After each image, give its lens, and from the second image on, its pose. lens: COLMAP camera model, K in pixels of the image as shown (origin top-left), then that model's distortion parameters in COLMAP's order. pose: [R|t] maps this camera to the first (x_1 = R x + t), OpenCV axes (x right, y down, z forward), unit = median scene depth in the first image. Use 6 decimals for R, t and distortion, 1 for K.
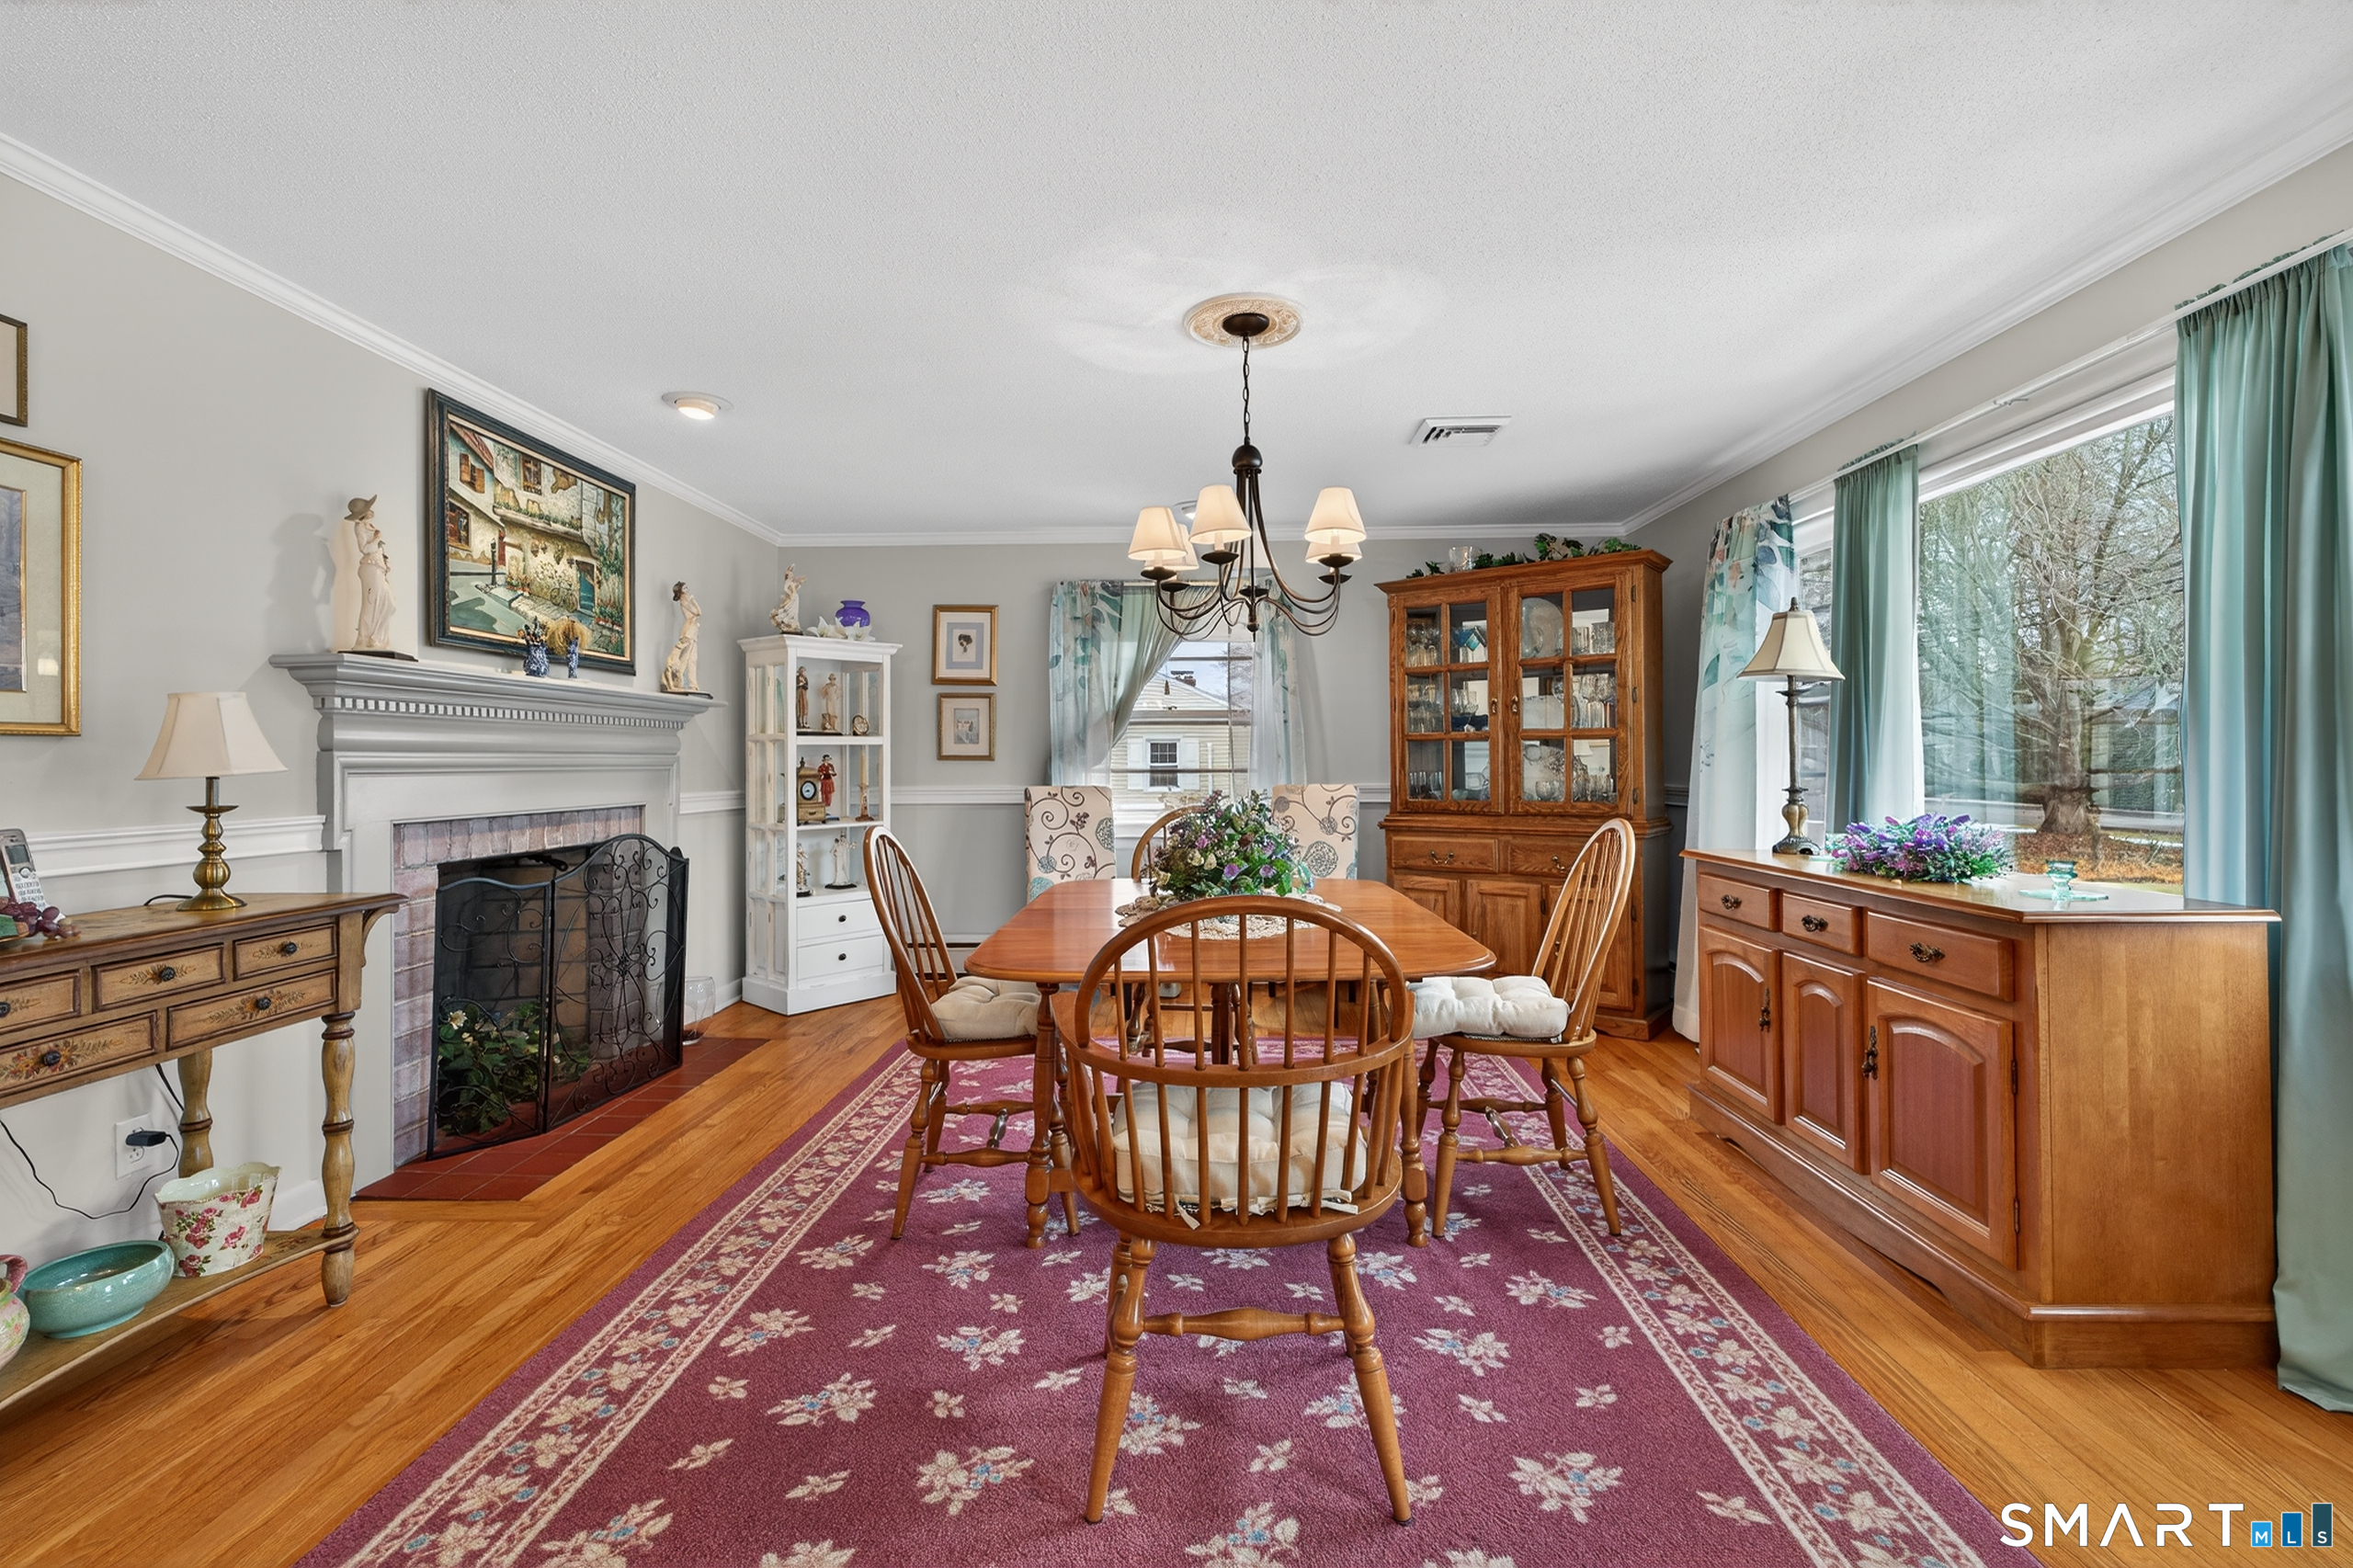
lens RADIAL K [[1045.8, 0, 1183.8], [0, 1045.8, 749.2], [0, 0, 1]] dist [0.002849, -0.000435]
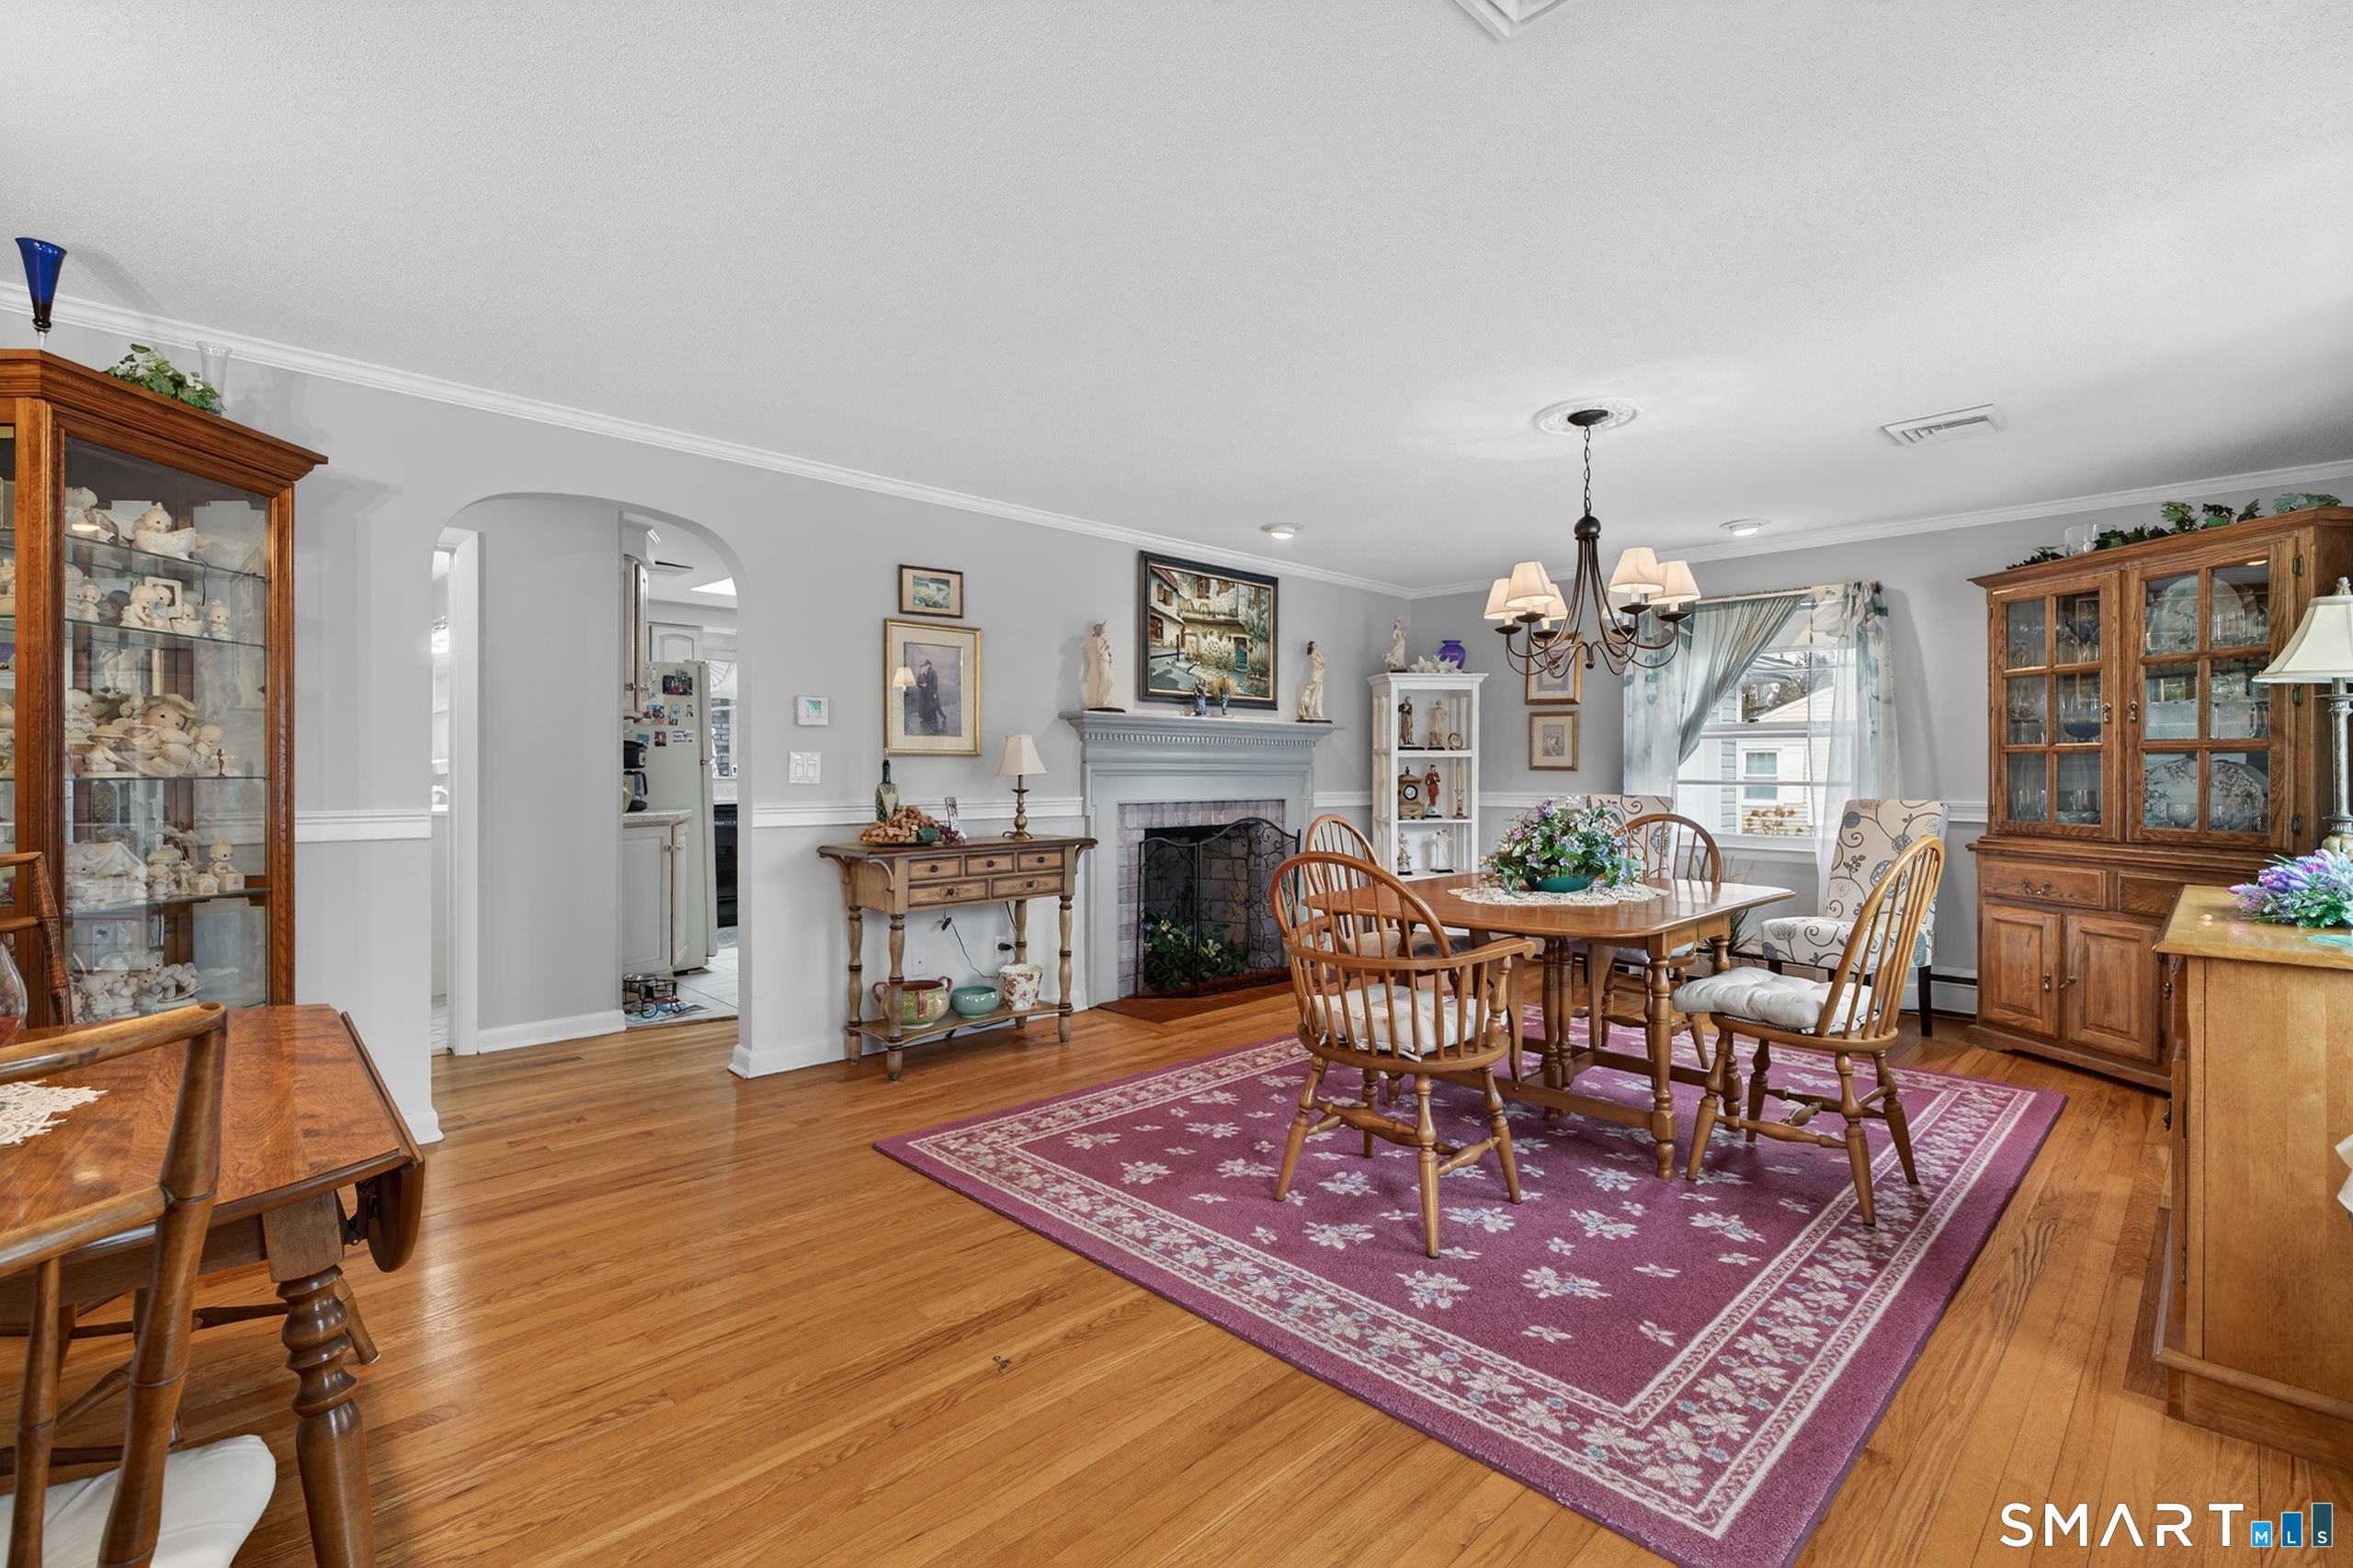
lens RADIAL K [[1045.8, 0, 1167.6], [0, 1045.8, 771.8], [0, 0, 1]] dist [0.002849, -0.000435]
pose [[0.718515, 0.011072, -0.695423, 0.543075], [-0.000938, 0.999888, 0.014950, -0.009018], [0.695510, -0.010090, 0.718445, -0.215807]]
